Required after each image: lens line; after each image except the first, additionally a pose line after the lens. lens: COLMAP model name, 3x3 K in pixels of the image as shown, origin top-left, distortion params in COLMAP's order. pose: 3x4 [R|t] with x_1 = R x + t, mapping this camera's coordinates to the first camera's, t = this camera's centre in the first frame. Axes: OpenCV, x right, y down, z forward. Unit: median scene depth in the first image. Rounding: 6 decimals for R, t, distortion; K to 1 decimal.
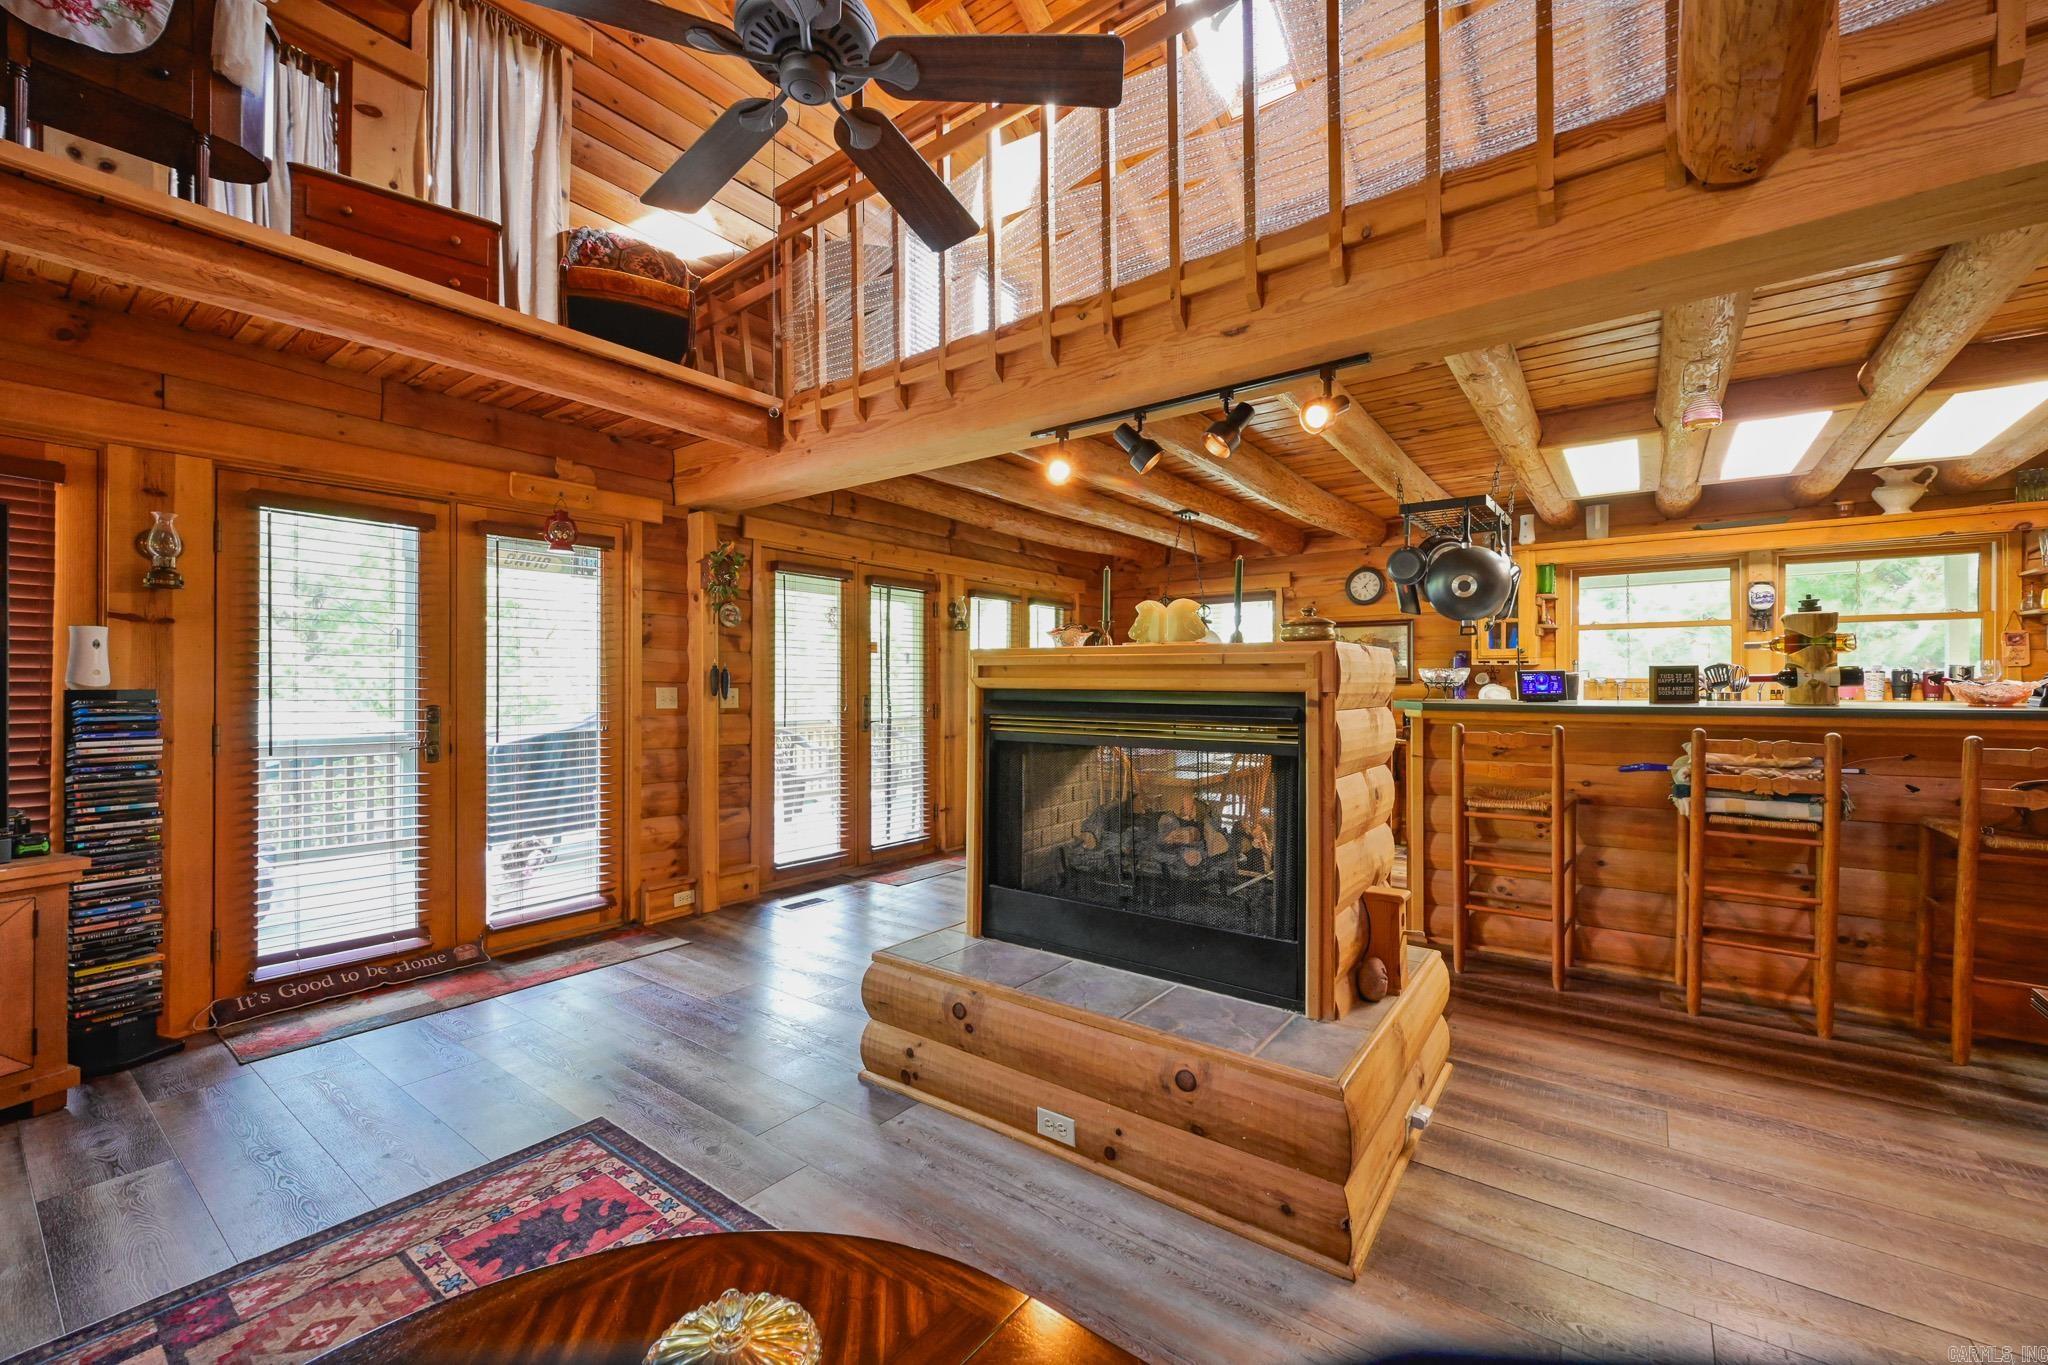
lens RADIAL K [[824.1, 0, 1033.7], [0, 824.1, 680.8], [0, 0, 1]] dist [0.003638, 0.000028]
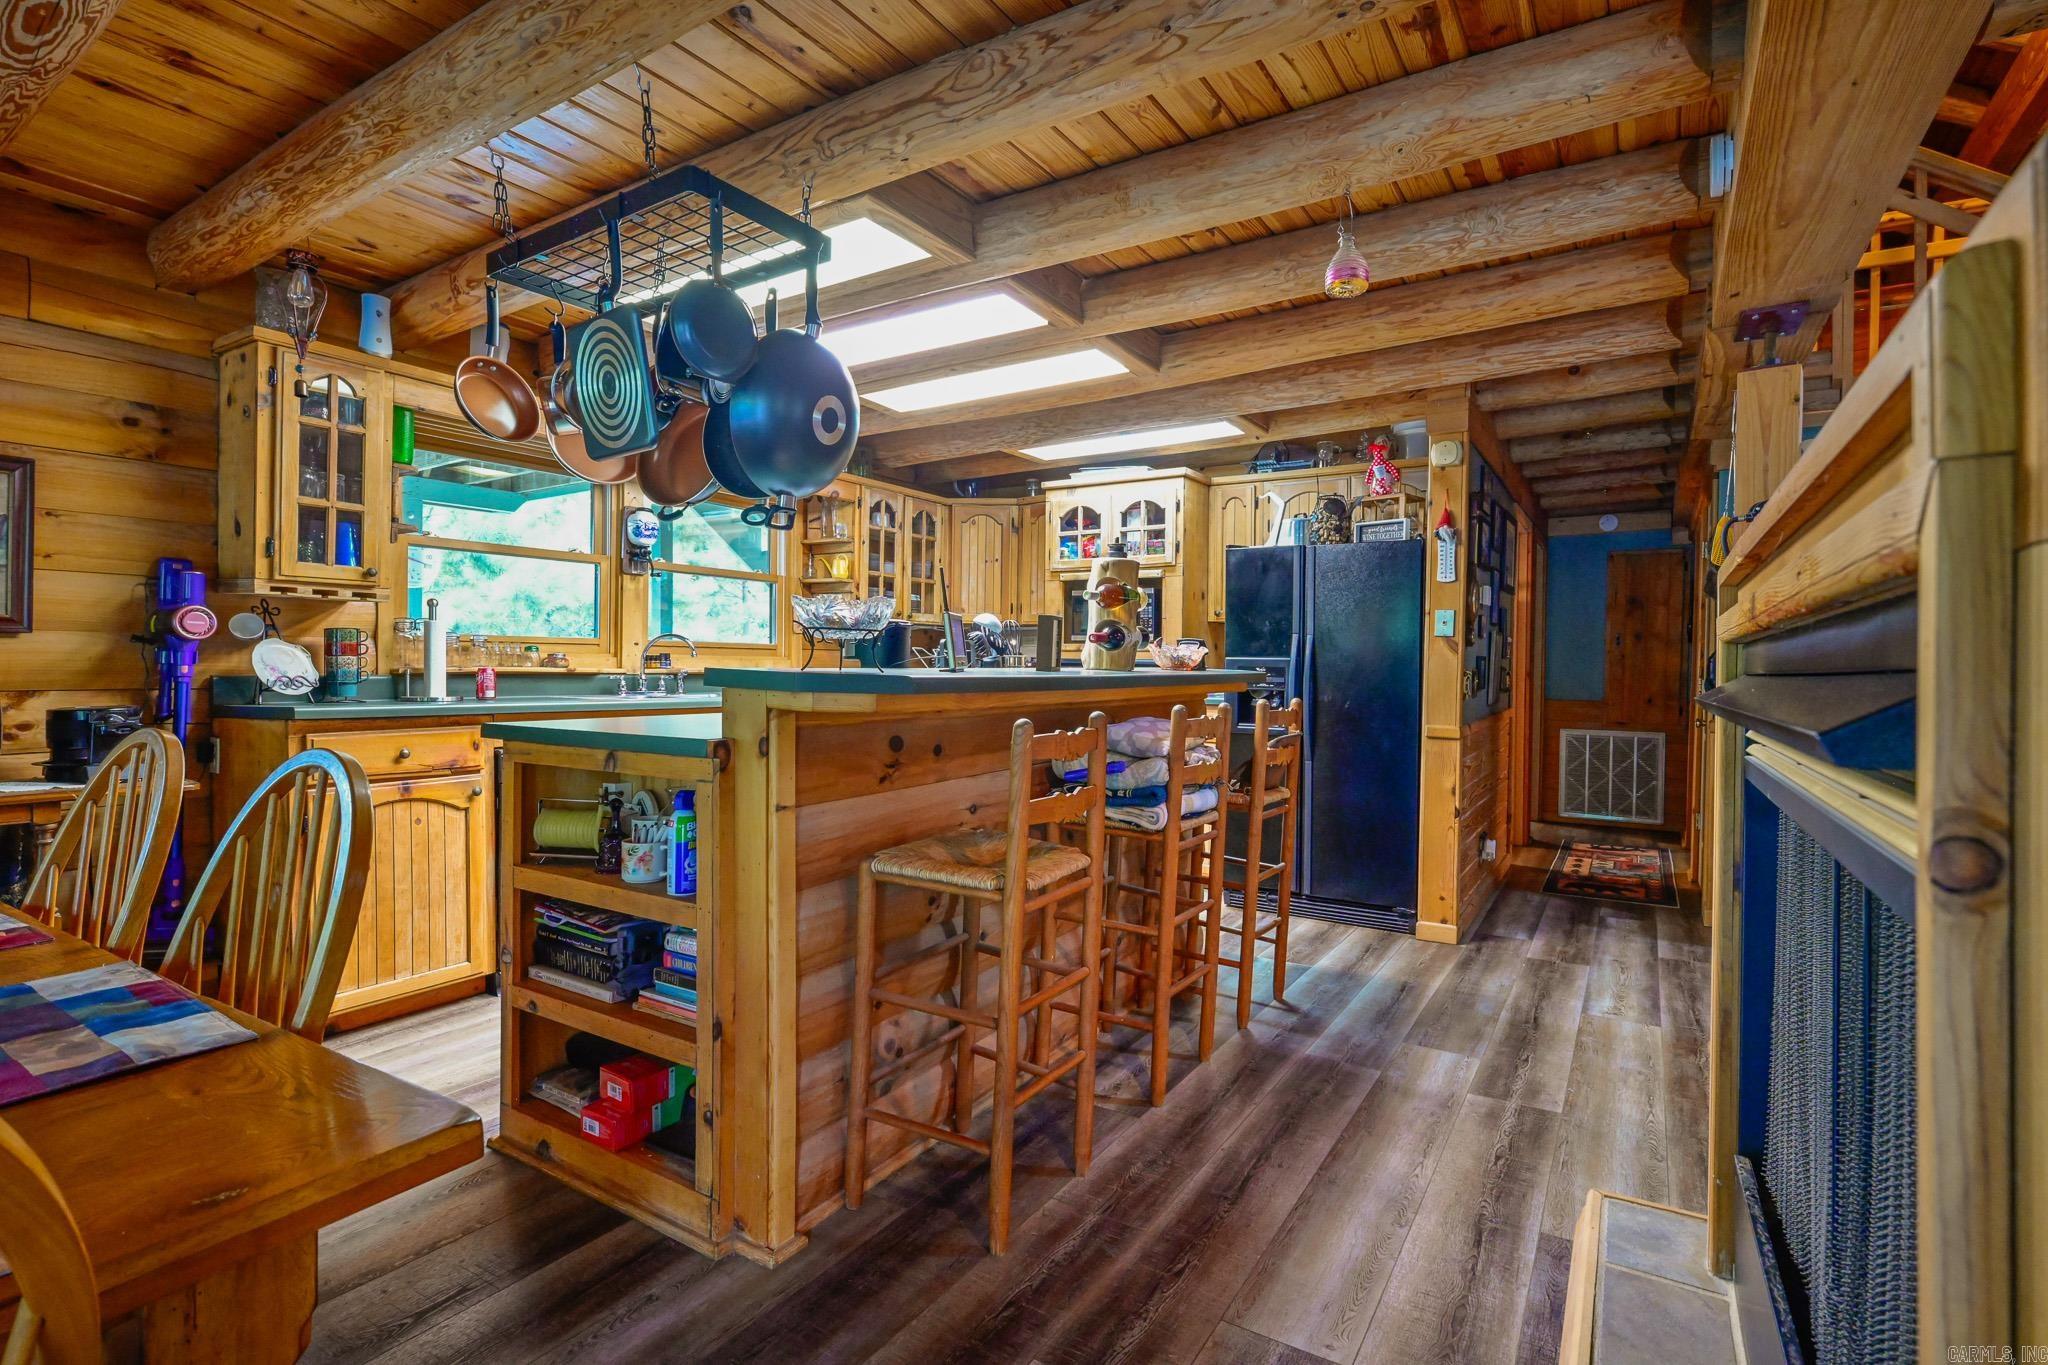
lens RADIAL K [[1004.7, 0, 987.0], [0, 1004.7, 683.6], [0, 0, 1]] dist [0.011757, -0.000149]
pose [[-0.040518, -0.020502, 0.998968, -0.063329], [-0.017849, 0.999645, 0.019792, 0.022186], [-0.999019, -0.017028, -0.040870, 1.157118]]
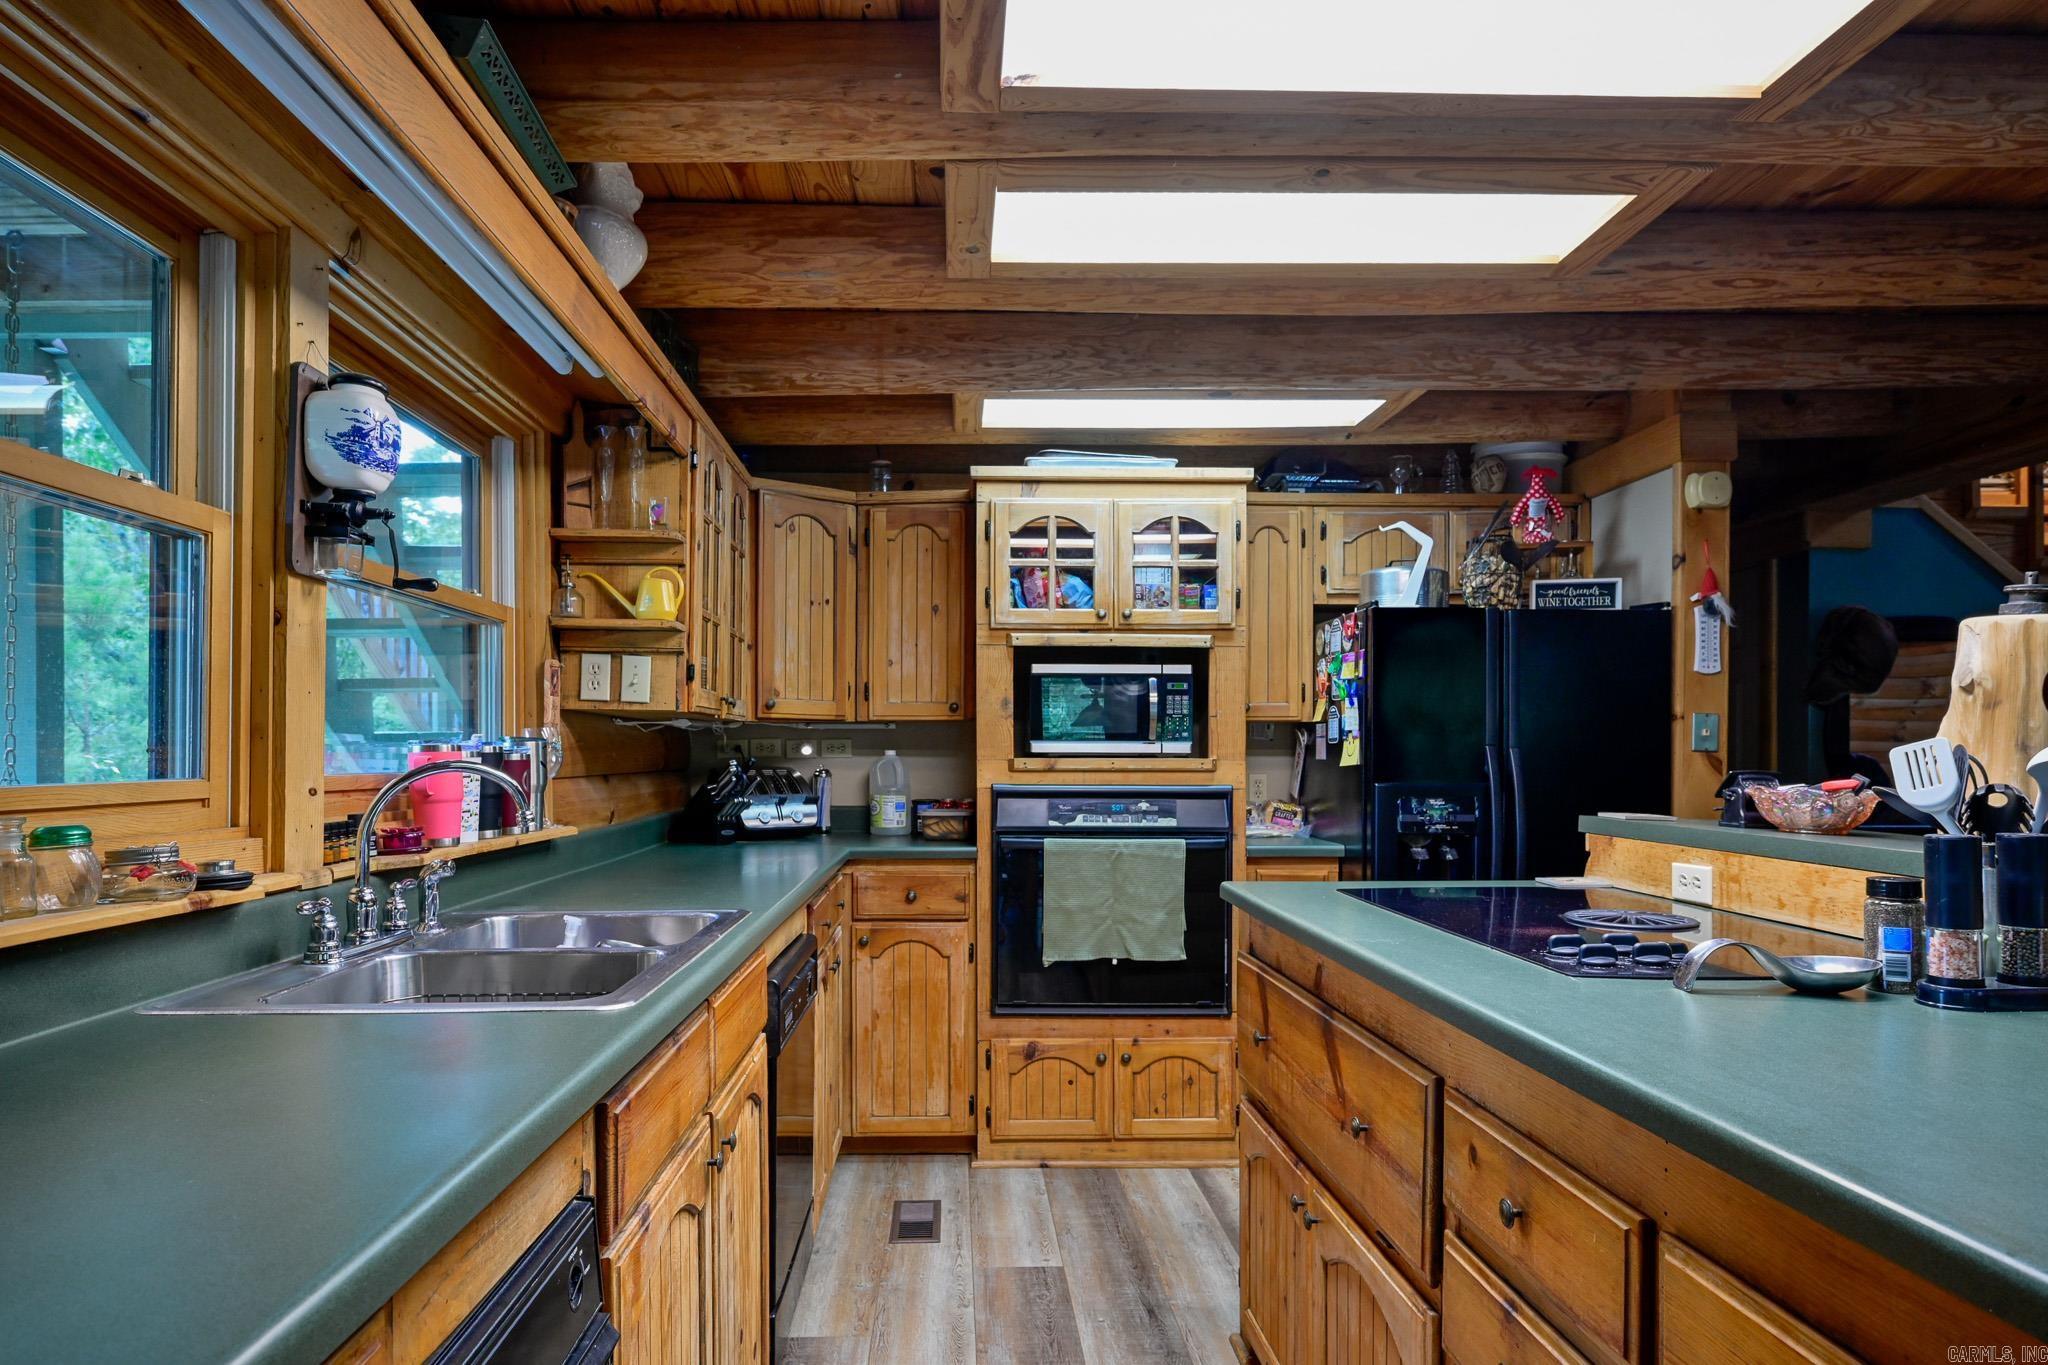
lens RADIAL K [[1194.4, 0, 934.1], [0, 1194.4, 745.9], [0, 0, 1]] dist [-0.000130, -0.000230]
pose [[-0.613344, 0.001892, 0.789814, 0.834643], [-0.005786, 0.999960, -0.006889, -0.019377], [-0.789795, -0.008796, -0.613308, 1.746824]]
